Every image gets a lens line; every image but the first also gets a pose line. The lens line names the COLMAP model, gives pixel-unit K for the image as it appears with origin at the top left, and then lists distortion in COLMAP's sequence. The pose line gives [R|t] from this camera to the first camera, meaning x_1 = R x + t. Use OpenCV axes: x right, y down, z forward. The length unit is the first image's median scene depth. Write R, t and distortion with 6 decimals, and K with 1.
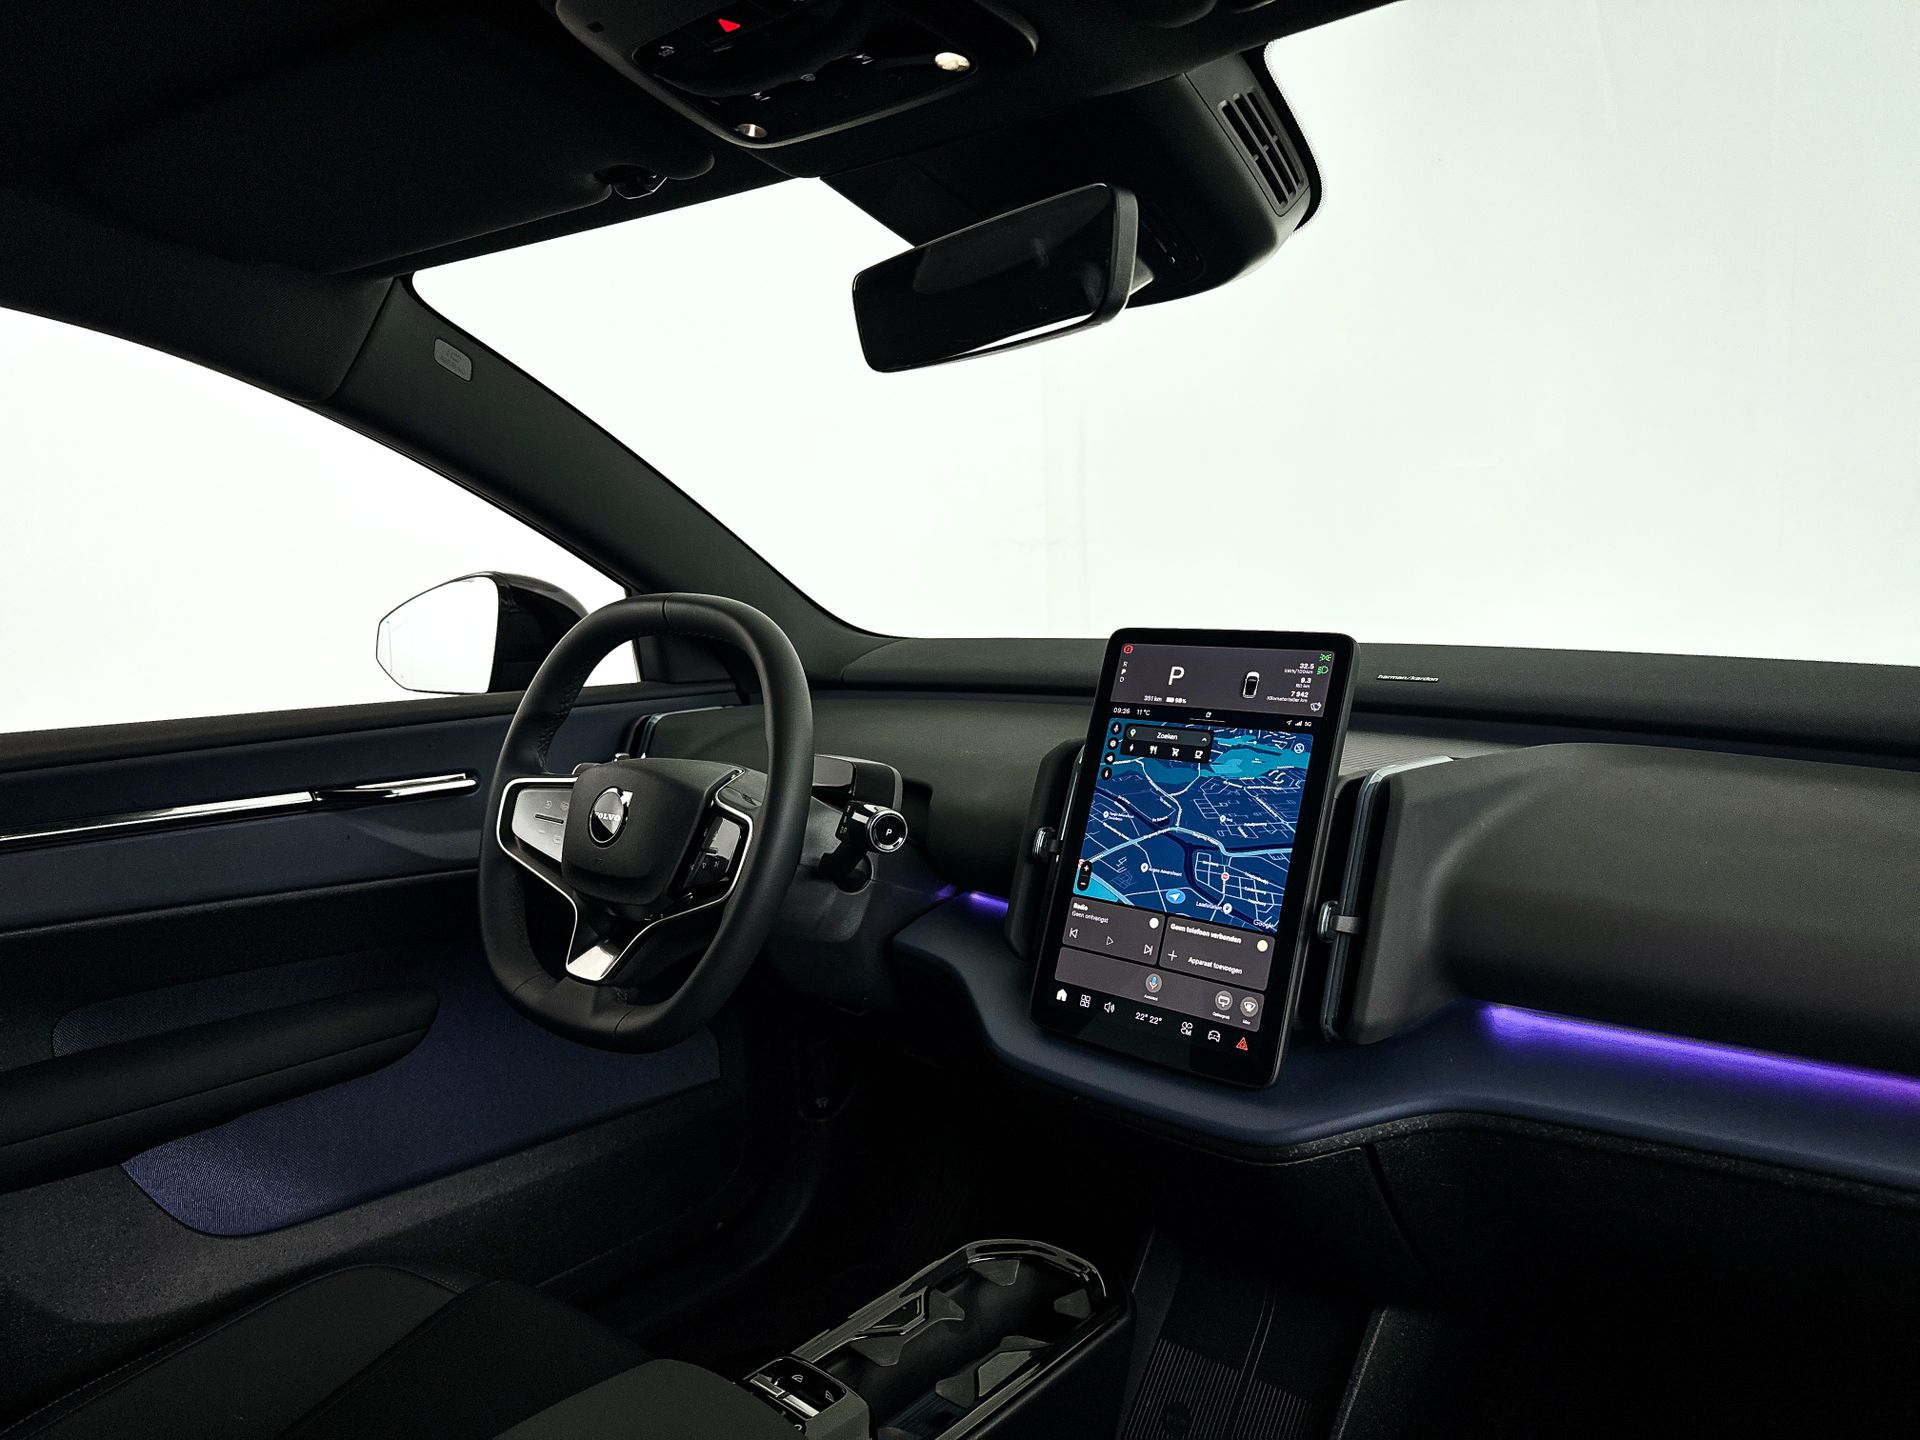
lens RADIAL K [[1342.6, 0, 967.0], [0, 1342.6, 716.5], [0, 0, 1]] dist [0.109080, 0.000114]
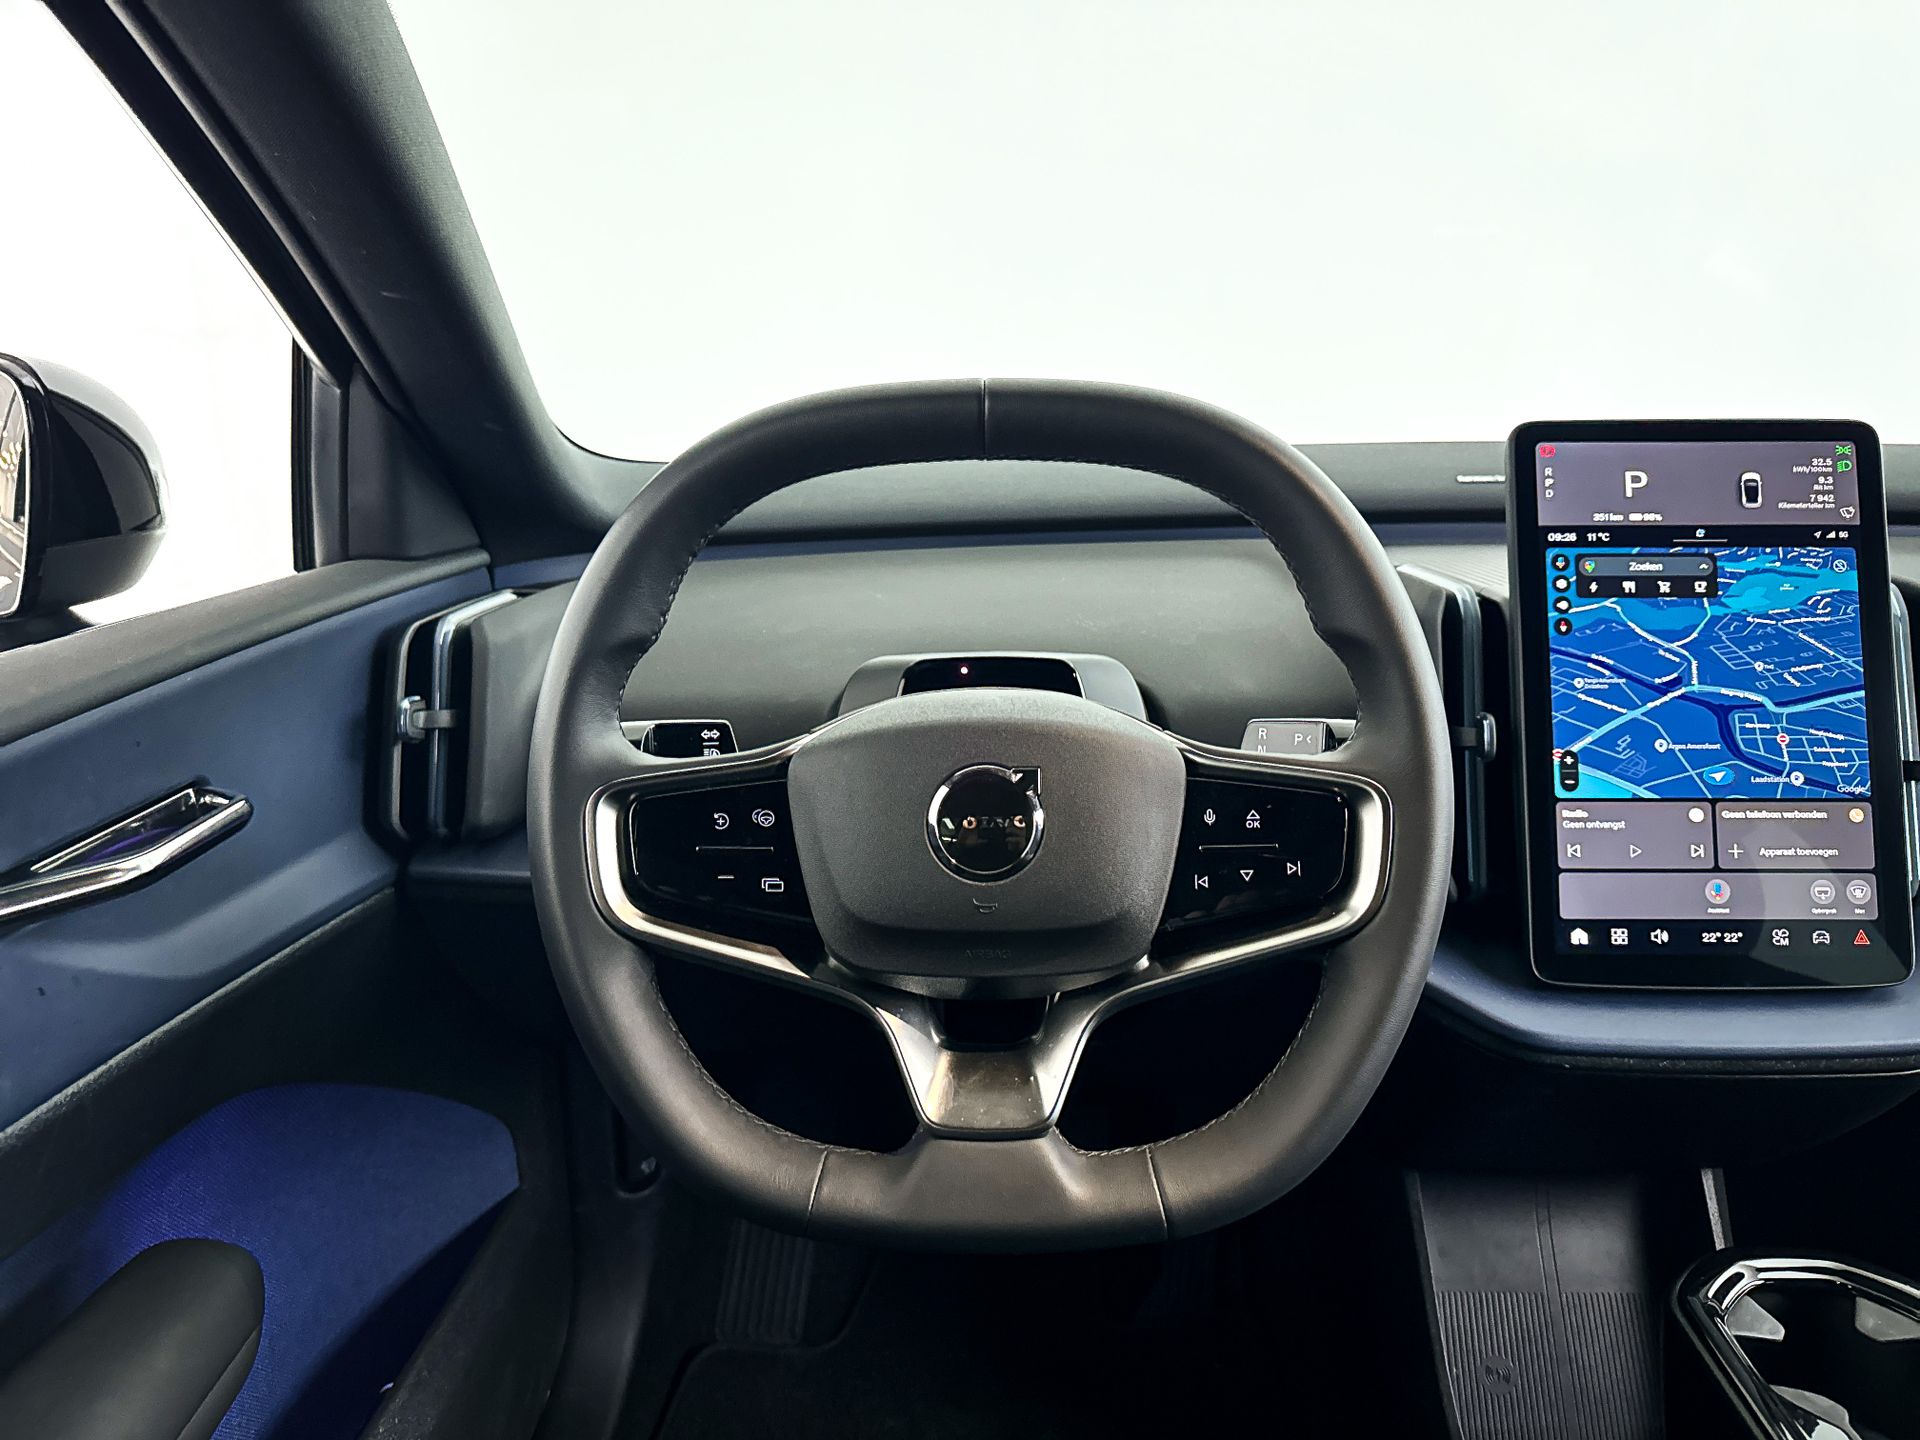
lens RADIAL K [[1340.1, 0, 933.8], [0, 1340.1, 726.2], [0, 0, 1]] dist [0.029405, -0.050987]
pose [[0.764626, -0.160001, 0.624297, -0.654557], [0.073878, 0.984067, 0.161723, -0.049770], [-0.640226, -0.077536, 0.764263, 0.705109]]
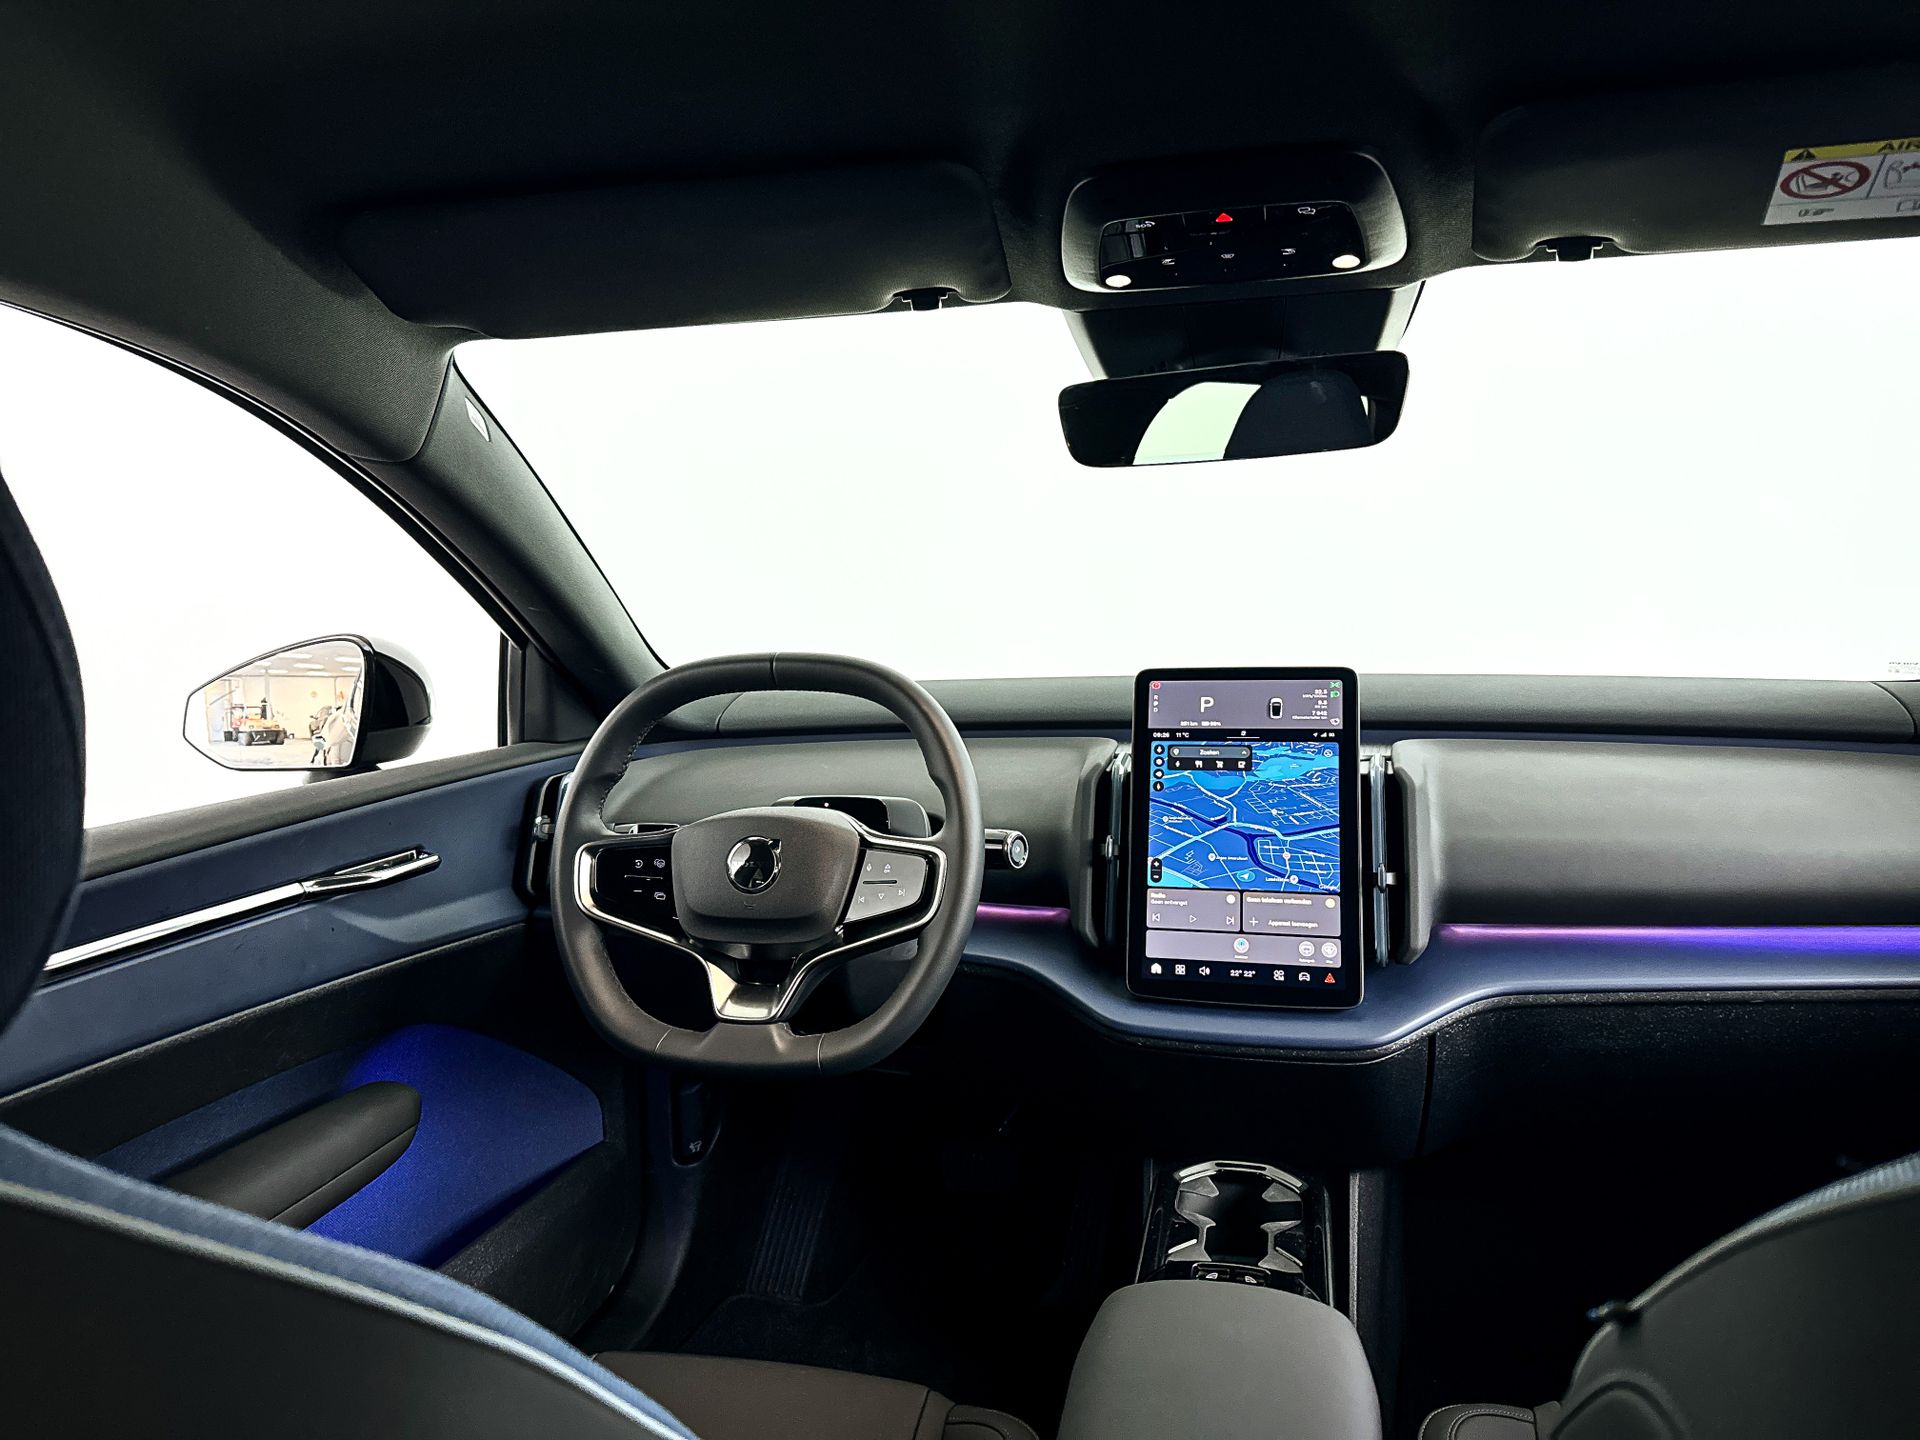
lens RADIAL K [[1318.0, 0, 960.0], [0, 1318.0, 720.0], [0, 0, 1]] dist [0.097681, -0.003500]
pose [[0.879814, -0.051192, 0.472553, -0.669306], [0.065134, 0.997790, -0.013177, -0.015252], [-0.470834, 0.042372, 0.881203, 0.014750]]
